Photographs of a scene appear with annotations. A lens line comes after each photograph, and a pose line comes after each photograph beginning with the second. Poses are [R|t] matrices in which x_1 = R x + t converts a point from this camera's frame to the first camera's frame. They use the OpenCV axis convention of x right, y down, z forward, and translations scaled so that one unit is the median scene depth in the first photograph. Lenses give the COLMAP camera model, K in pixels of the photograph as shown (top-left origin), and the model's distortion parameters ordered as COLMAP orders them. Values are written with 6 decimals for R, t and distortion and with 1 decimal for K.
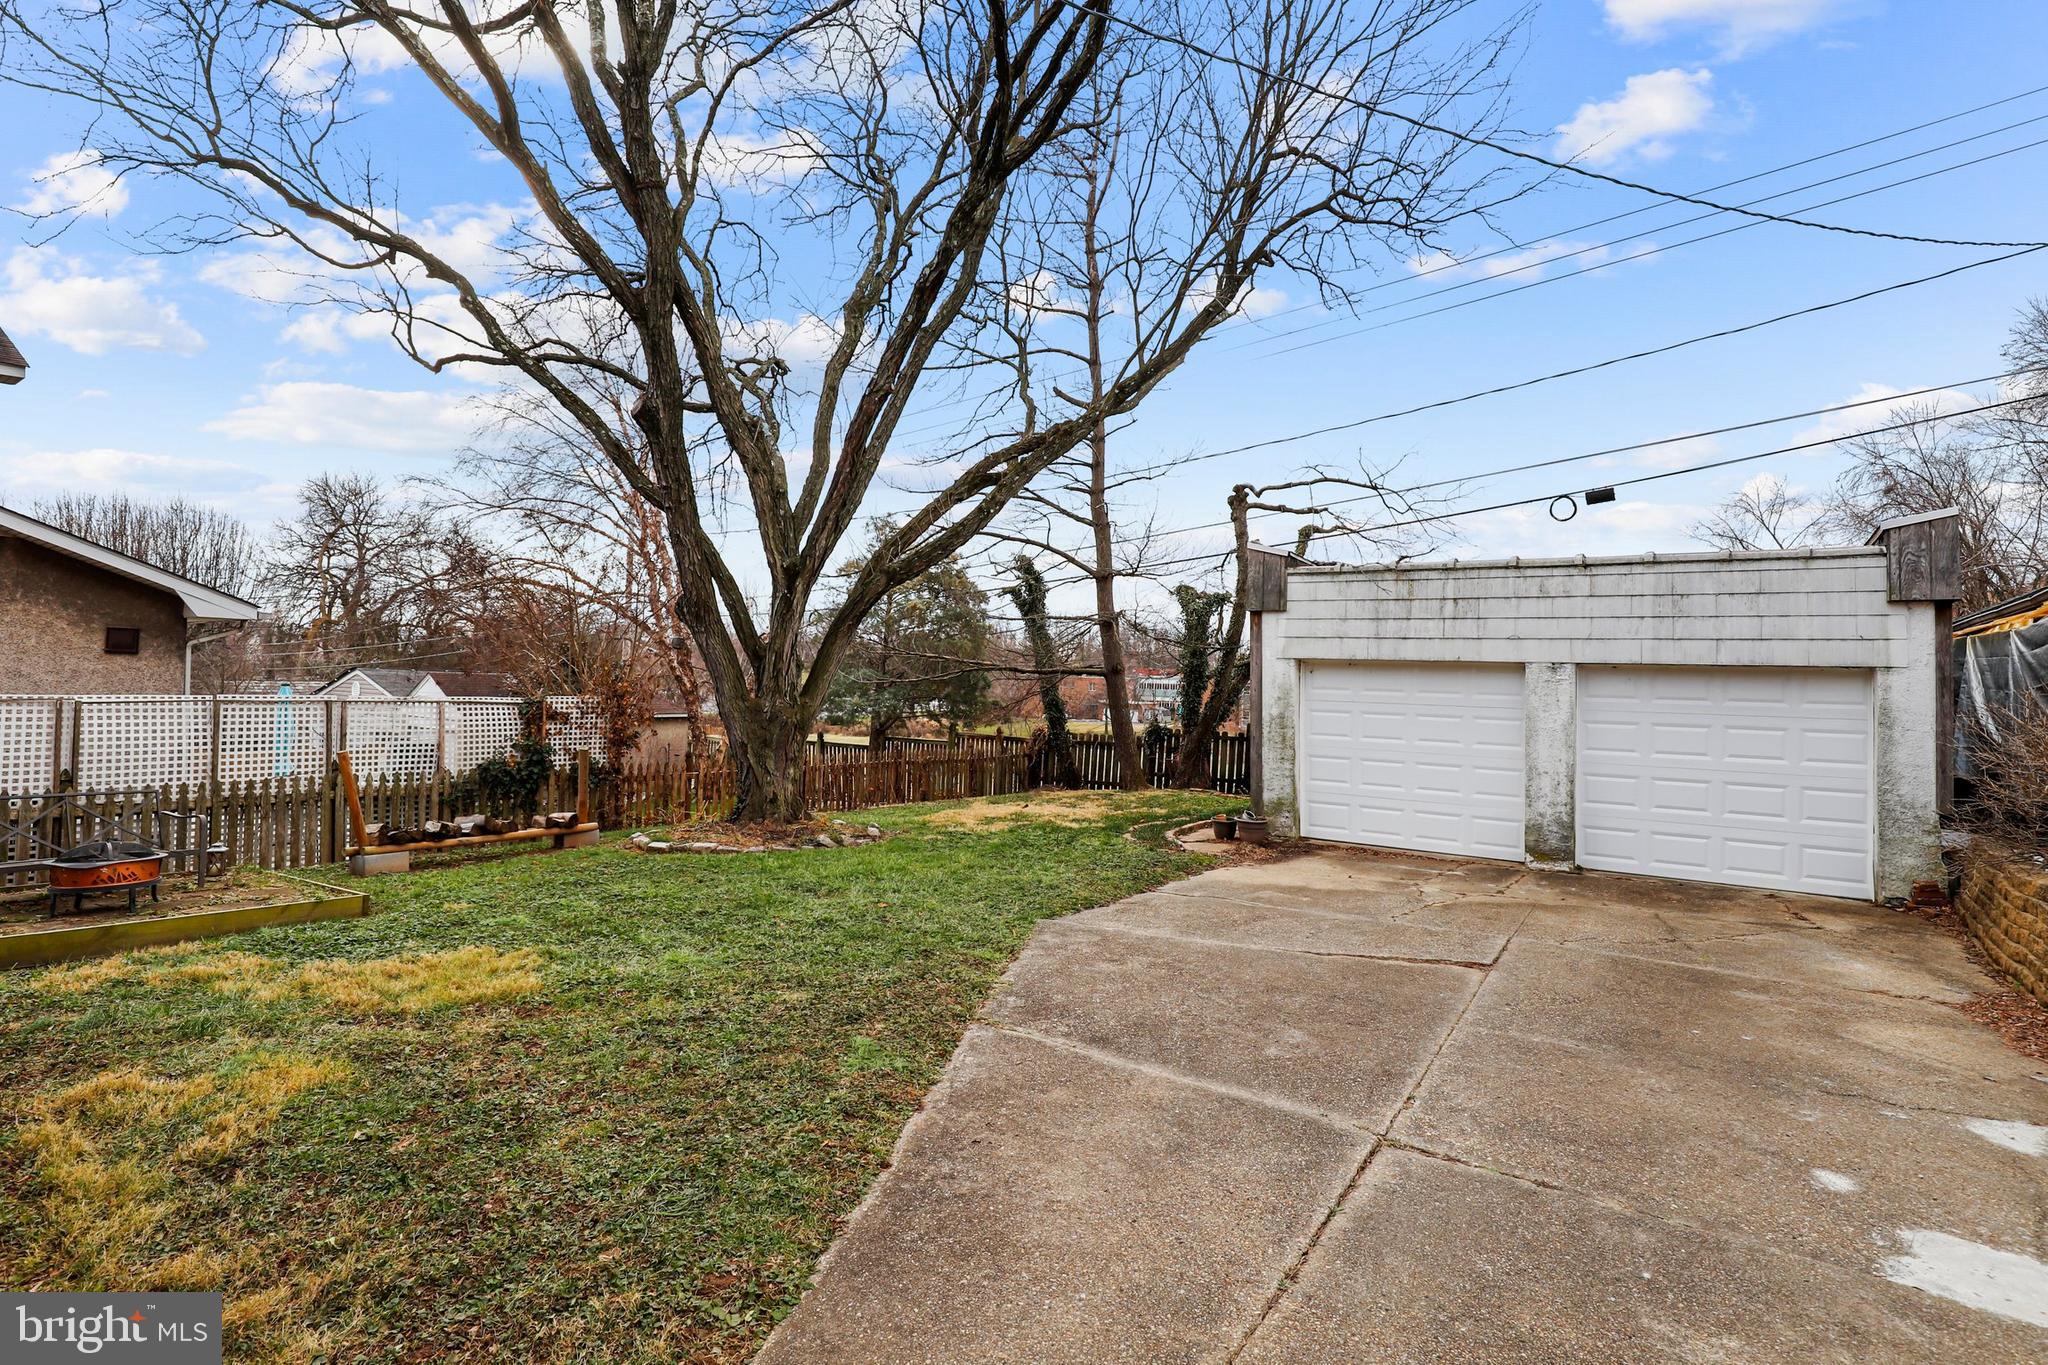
lens RADIAL K [[952.9, 0, 1036.7], [0, 952.9, 686.4], [0, 0, 1]] dist [-0.023186, 0.006465]
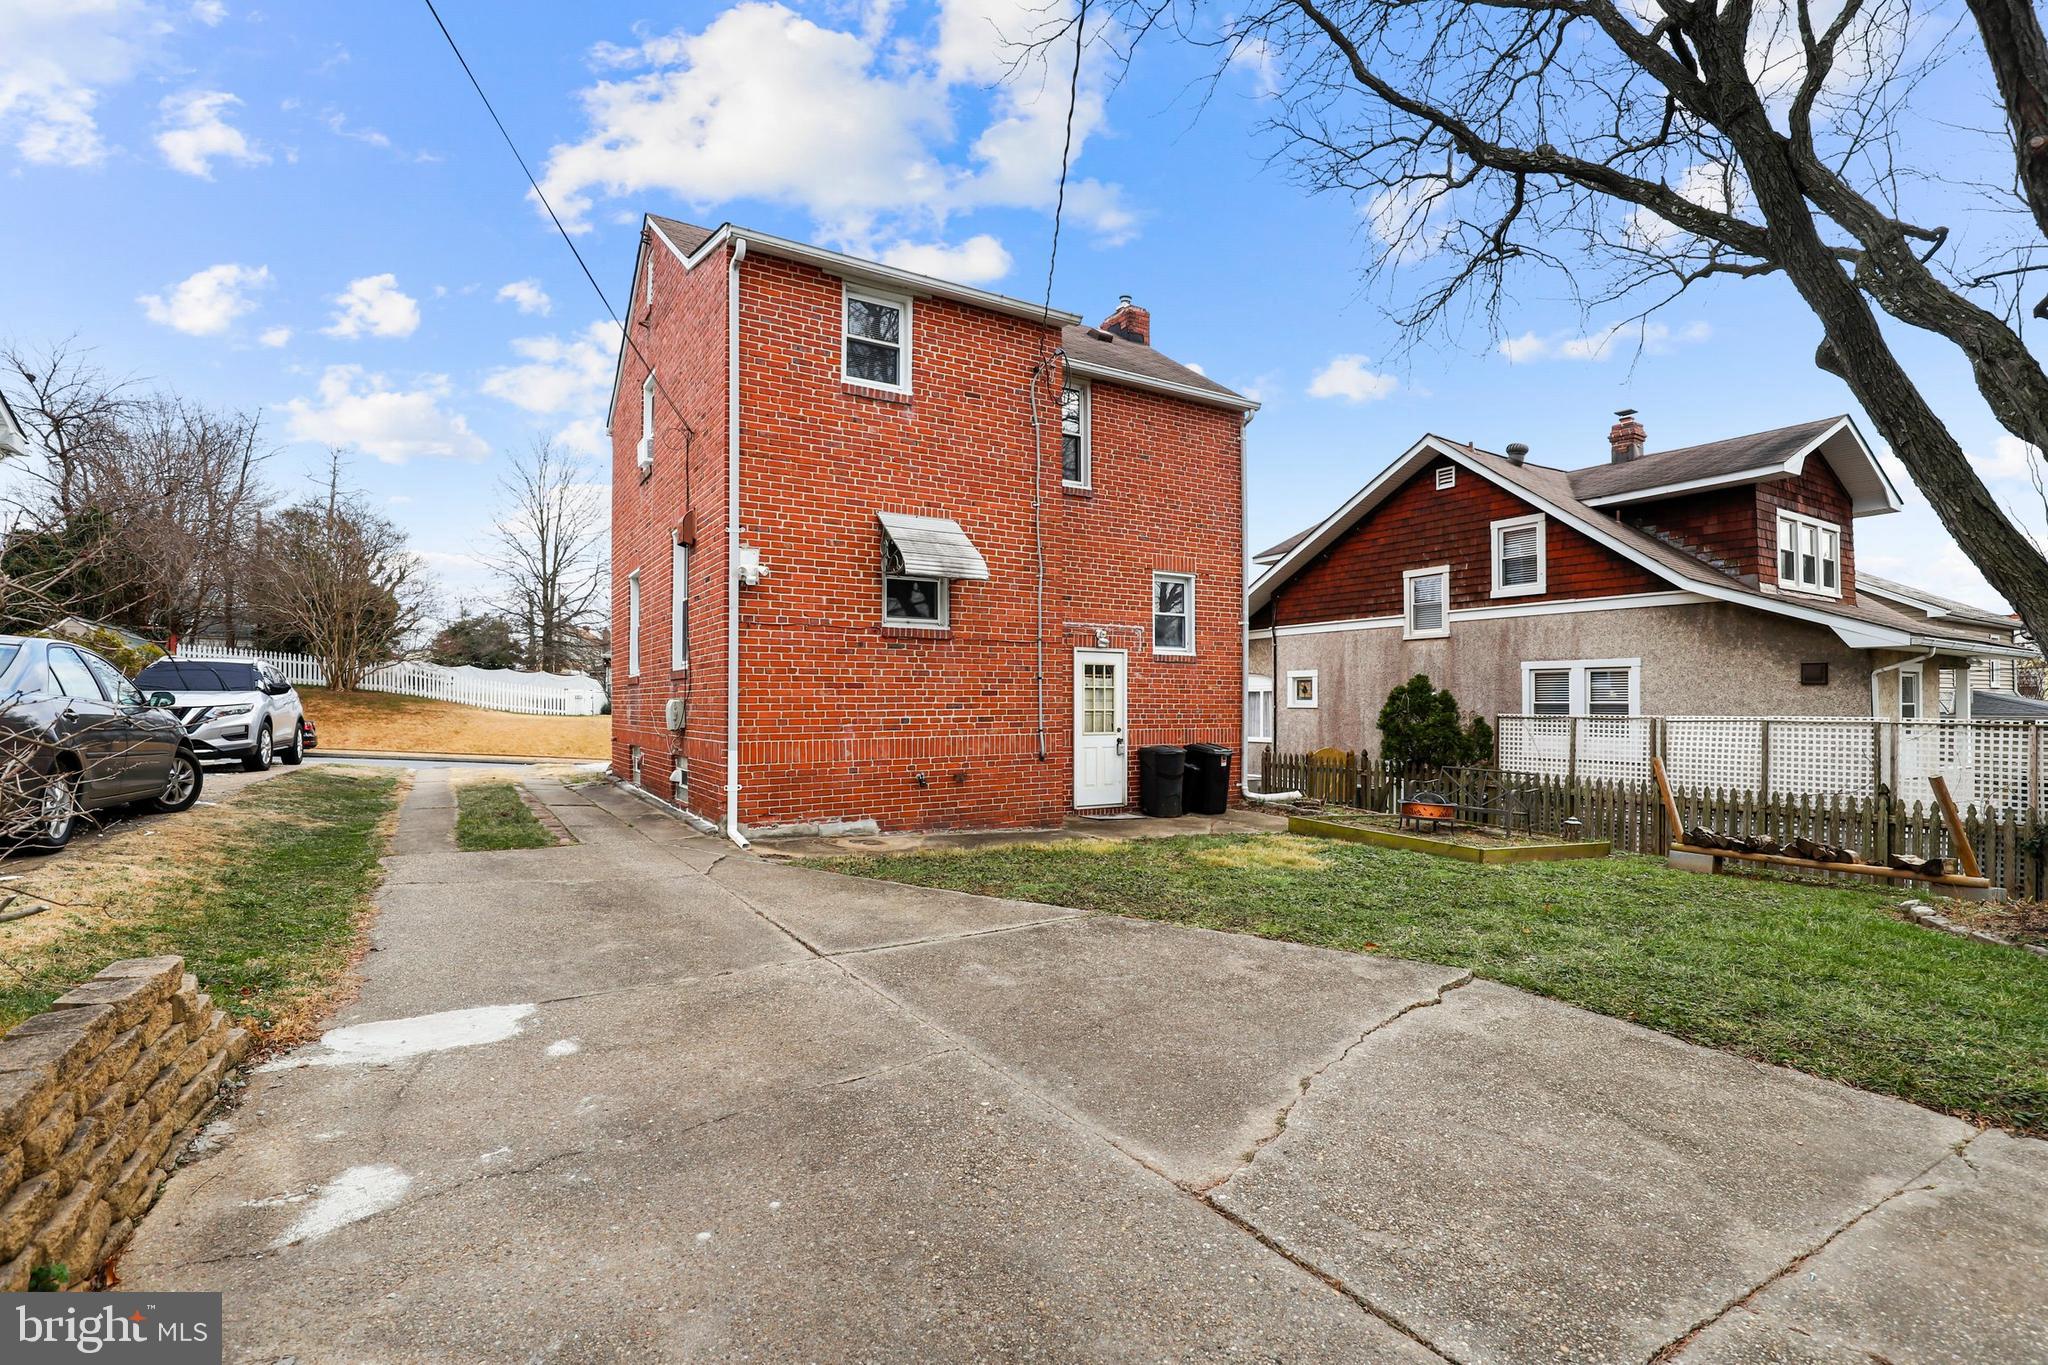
lens RADIAL K [[952.9, 0, 1036.3], [0, 952.9, 689.4], [0, 0, 1]] dist [-0.023186, 0.006465]
pose [[-0.392181, -0.043559, -0.918856, 1.106485], [-0.014733, 0.999048, -0.041073, 0.076689], [0.919770, -0.002571, -0.392449, 1.289768]]
